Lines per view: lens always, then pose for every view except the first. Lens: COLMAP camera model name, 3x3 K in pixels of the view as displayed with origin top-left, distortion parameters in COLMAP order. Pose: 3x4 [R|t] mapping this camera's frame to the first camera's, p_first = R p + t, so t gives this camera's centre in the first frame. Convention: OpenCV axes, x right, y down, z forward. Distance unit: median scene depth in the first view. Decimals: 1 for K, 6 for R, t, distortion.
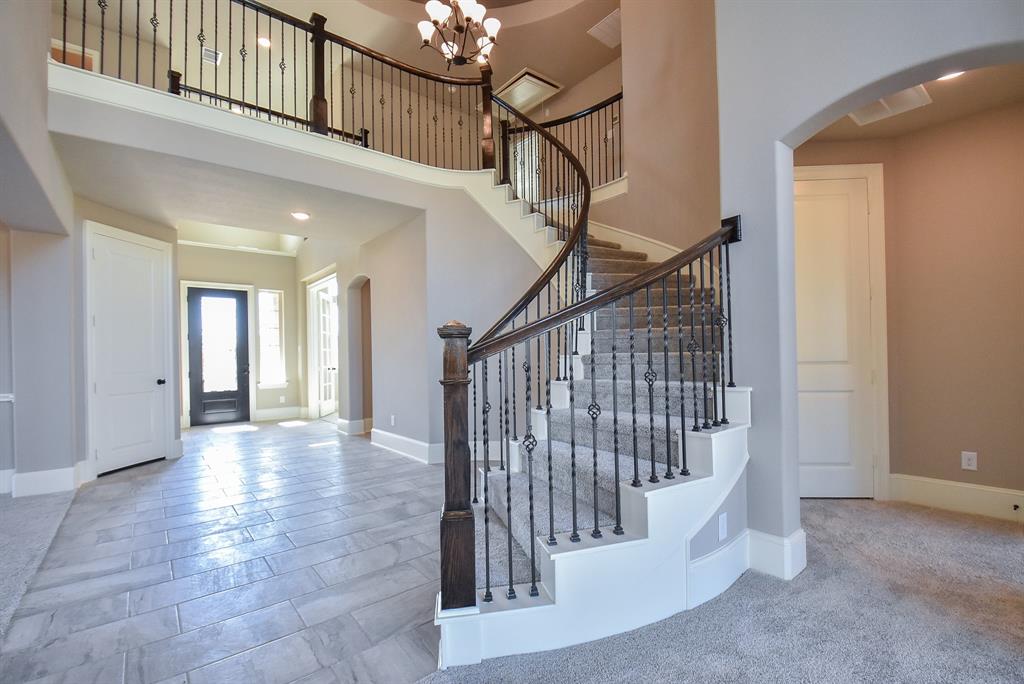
lens RADIAL K [[448.3, 0, 522.9], [0, 448.3, 354.5], [0, 0, 1]] dist [-0.002679, -0.008754]
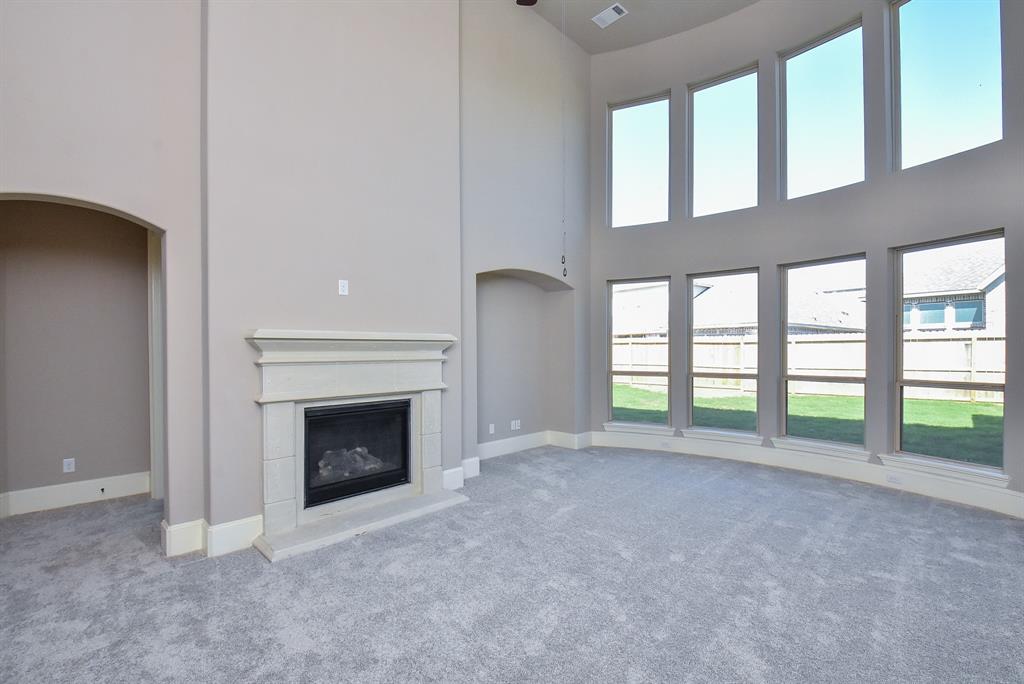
lens RADIAL K [[448.3, 0, 507.3], [0, 448.3, 345.0], [0, 0, 1]] dist [-0.002679, -0.008754]
pose [[-0.100805, 0.032914, 0.994362, -0.315539], [0.009976, 0.999436, -0.032071, -0.047925], [-0.994856, 0.006687, -0.101077, -0.124584]]
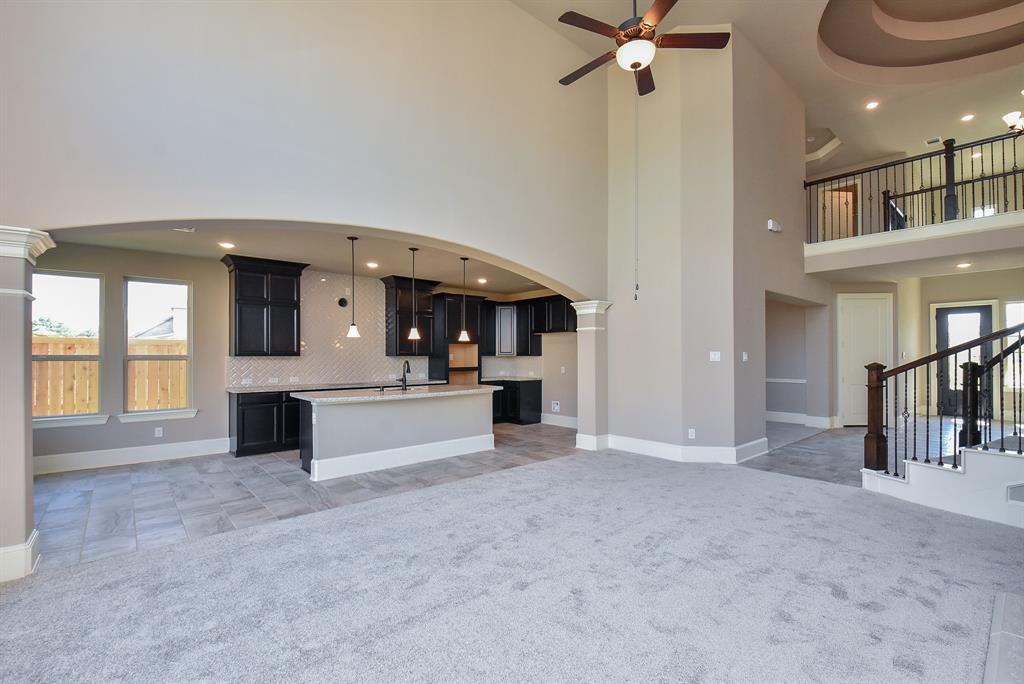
lens RADIAL K [[448.3, 0, 517.3], [0, 448.3, 355.4], [0, 0, 1]] dist [-0.002679, -0.008754]
pose [[0.014695, 0.011208, -0.999829, 1.009375], [0.004955, 0.999924, 0.011282, -0.065368], [0.999880, -0.005120, 0.014638, -0.468414]]
